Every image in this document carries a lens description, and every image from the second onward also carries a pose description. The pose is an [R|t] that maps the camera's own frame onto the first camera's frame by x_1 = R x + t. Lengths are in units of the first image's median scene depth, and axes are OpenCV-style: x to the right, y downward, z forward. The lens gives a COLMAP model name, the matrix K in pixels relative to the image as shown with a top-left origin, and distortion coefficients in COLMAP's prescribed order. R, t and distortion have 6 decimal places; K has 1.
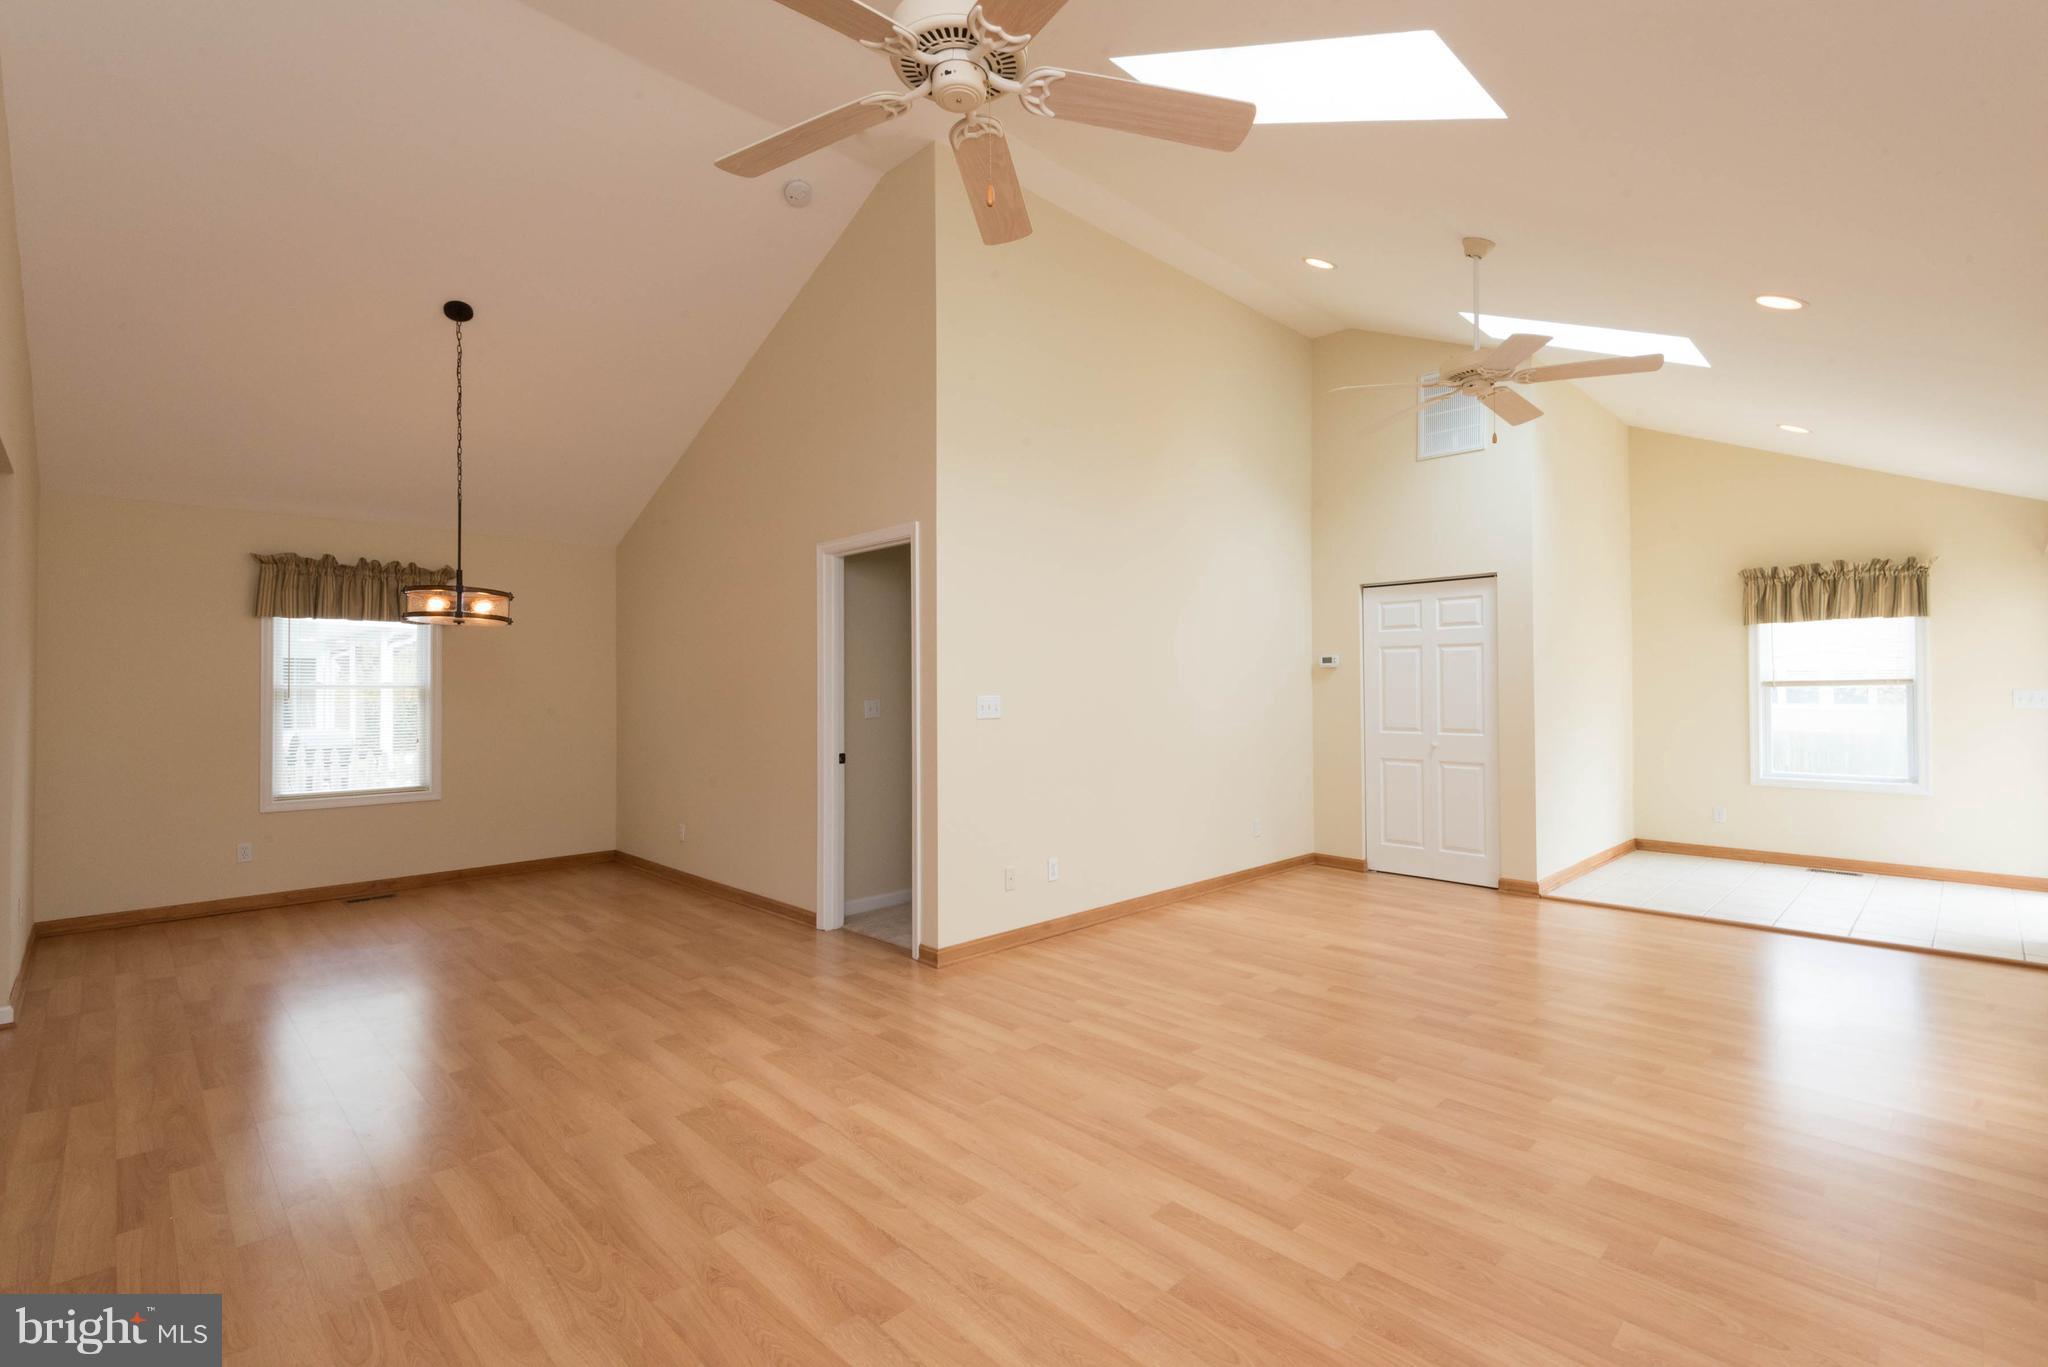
lens RADIAL K [[911.1, 0, 1024.0], [0, 911.1, 683.5], [0, 0, 1]] dist [-0.000737, -0.000117]
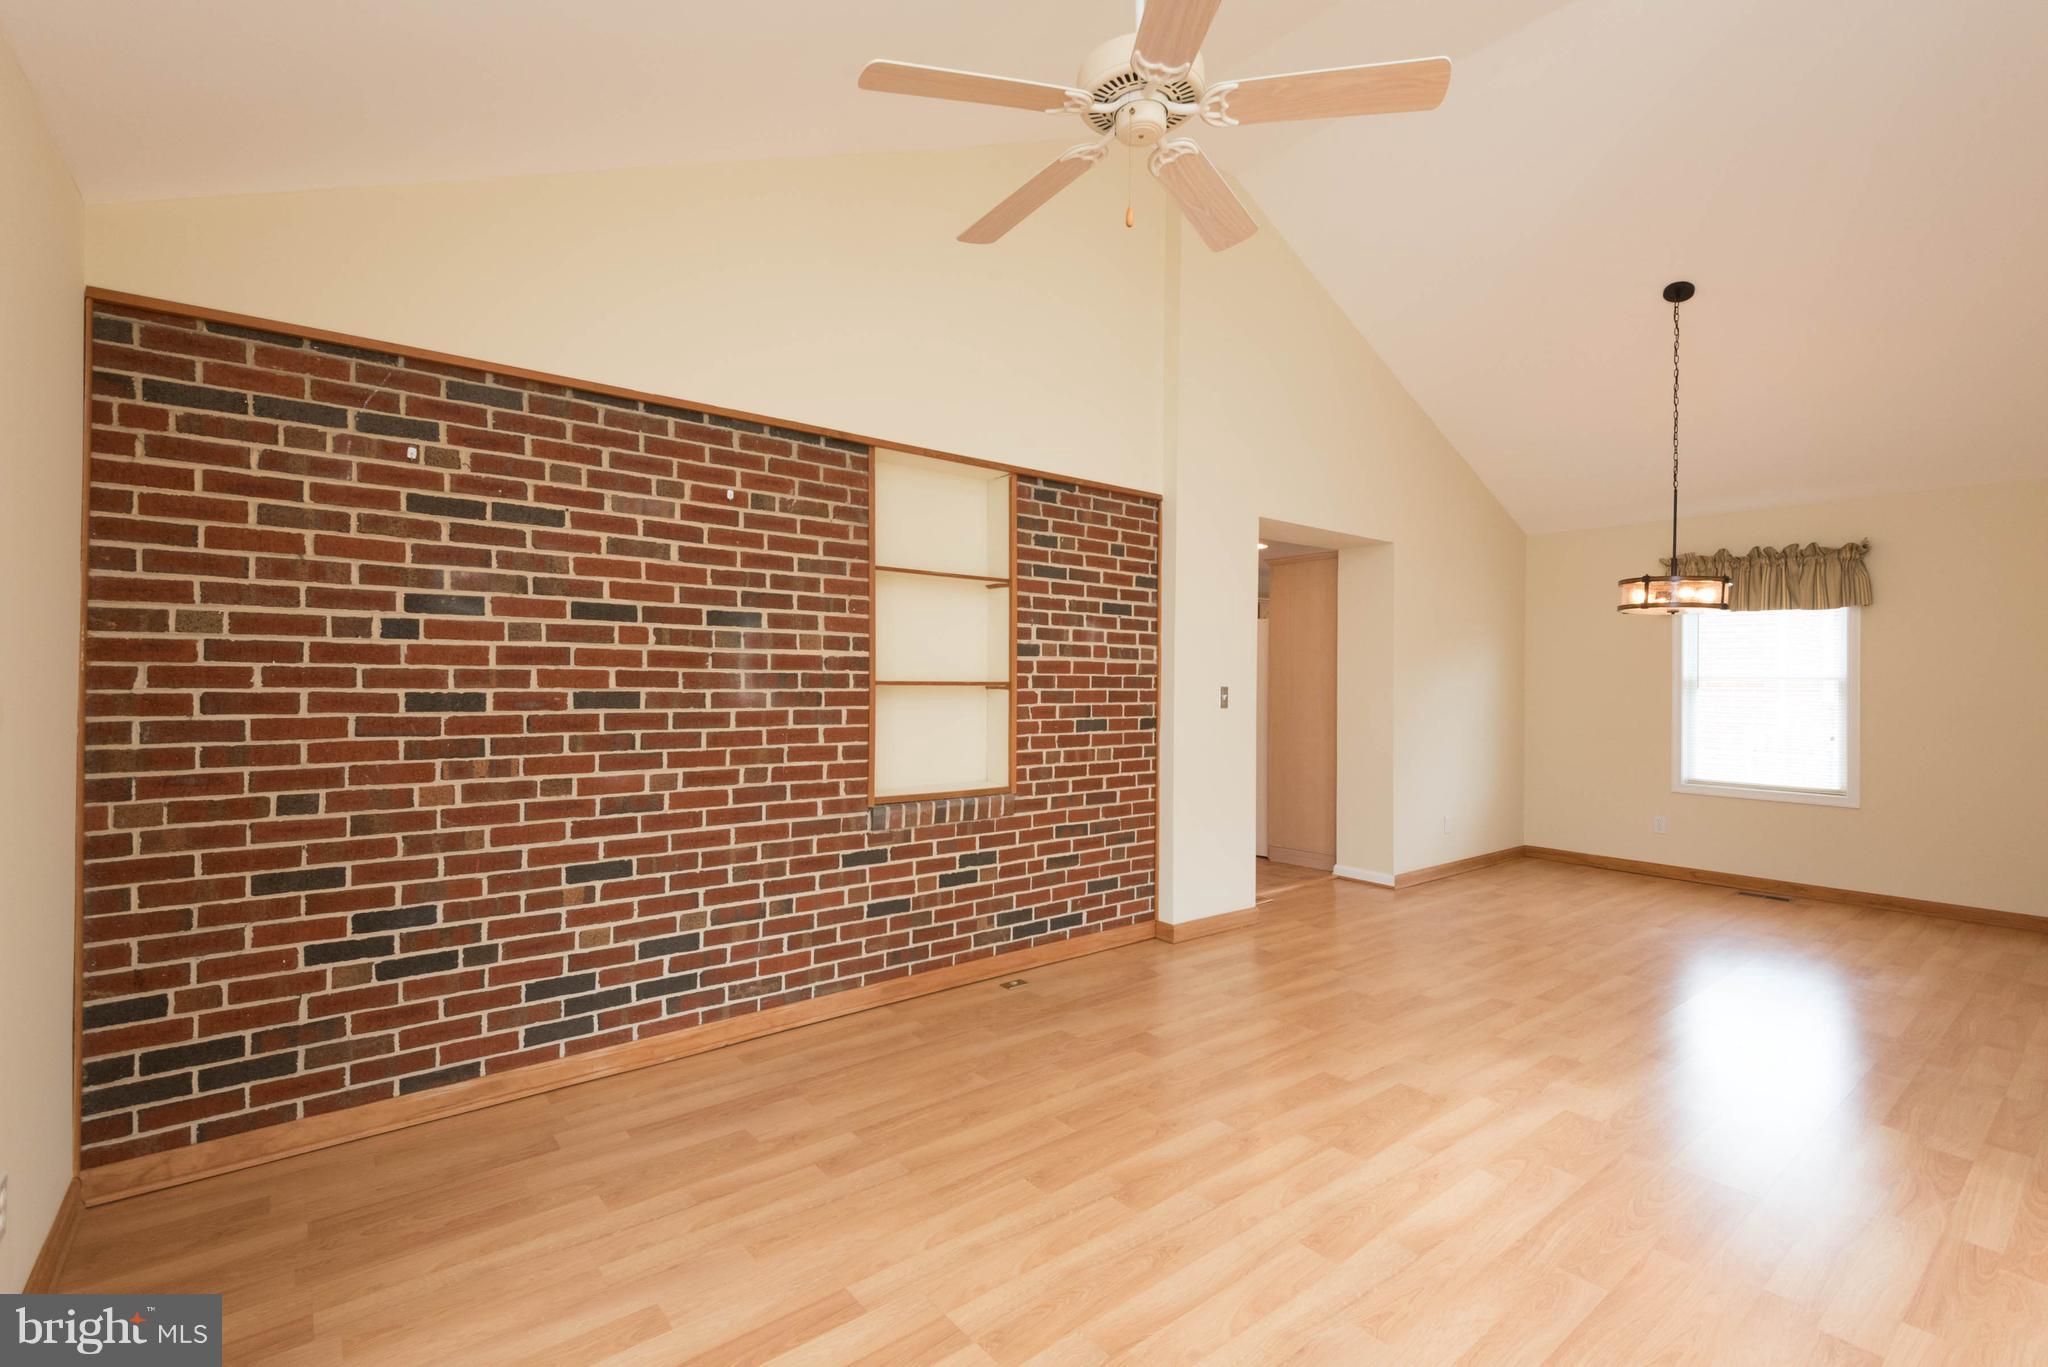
lens RADIAL K [[916.7, 0, 1038.5], [0, 916.7, 676.1], [0, 0, 1]] dist [0.043200, -0.025087]
pose [[-0.086539, 0.004130, -0.996240, 0.617775], [-0.001098, 0.999990, 0.004241, -0.003126], [0.996248, 0.001461, -0.086534, 0.570618]]
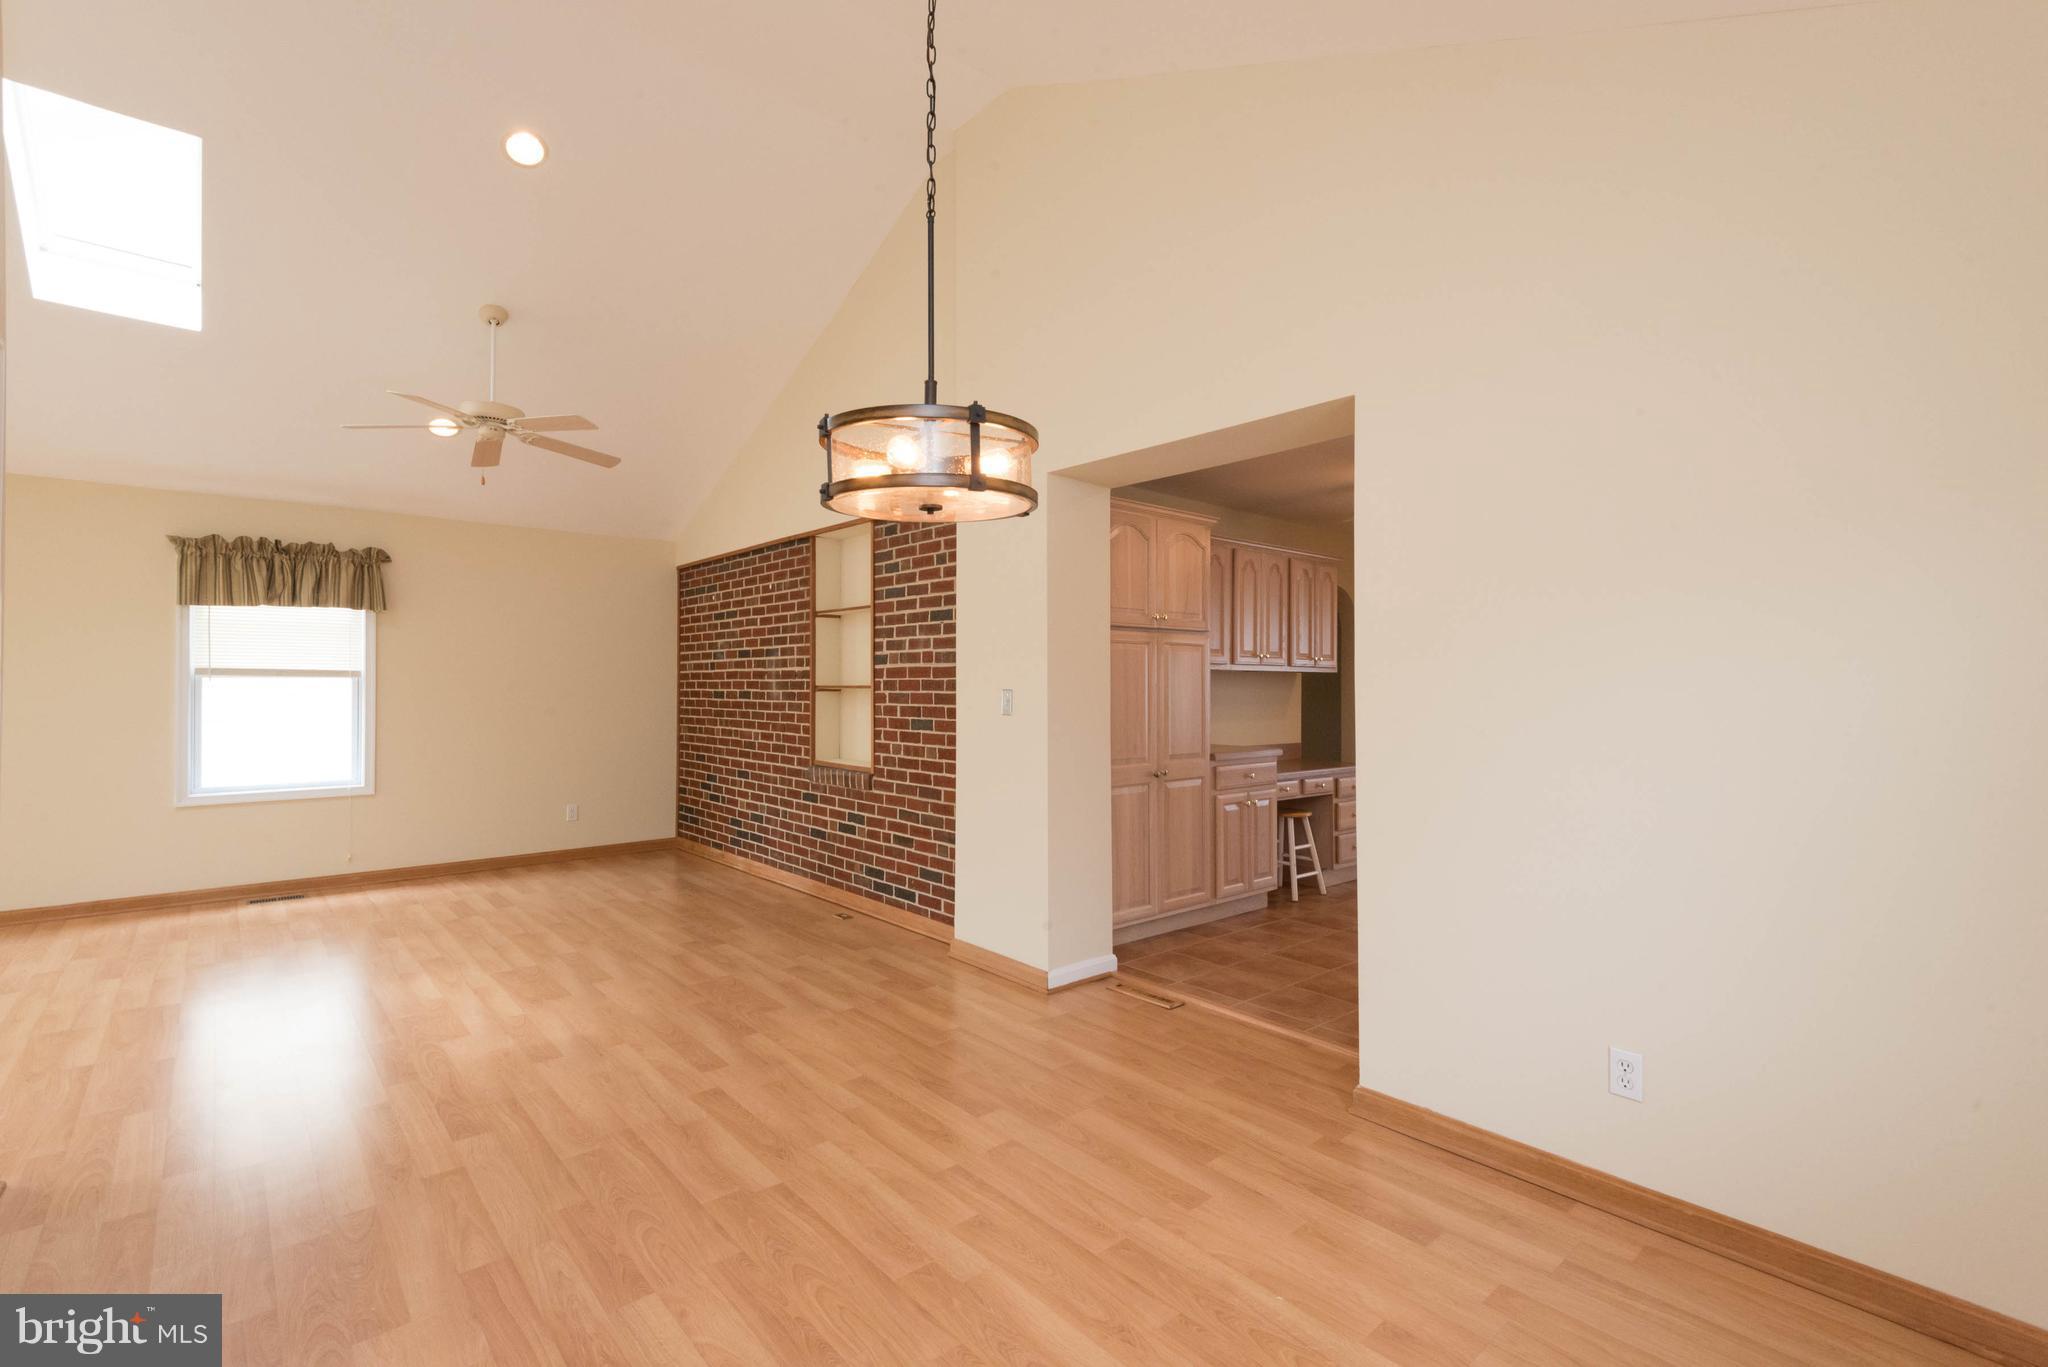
lens RADIAL K [[948.7, 0, 1044.2], [0, 948.7, 668.5], [0, 0, 1]] dist [0.019217, -0.014966]
pose [[-0.998271, 0.008540, 0.058150, -0.993482], [0.007134, 0.999678, -0.024349, 0.022527], [-0.058339, -0.023892, -0.998011, 2.026047]]
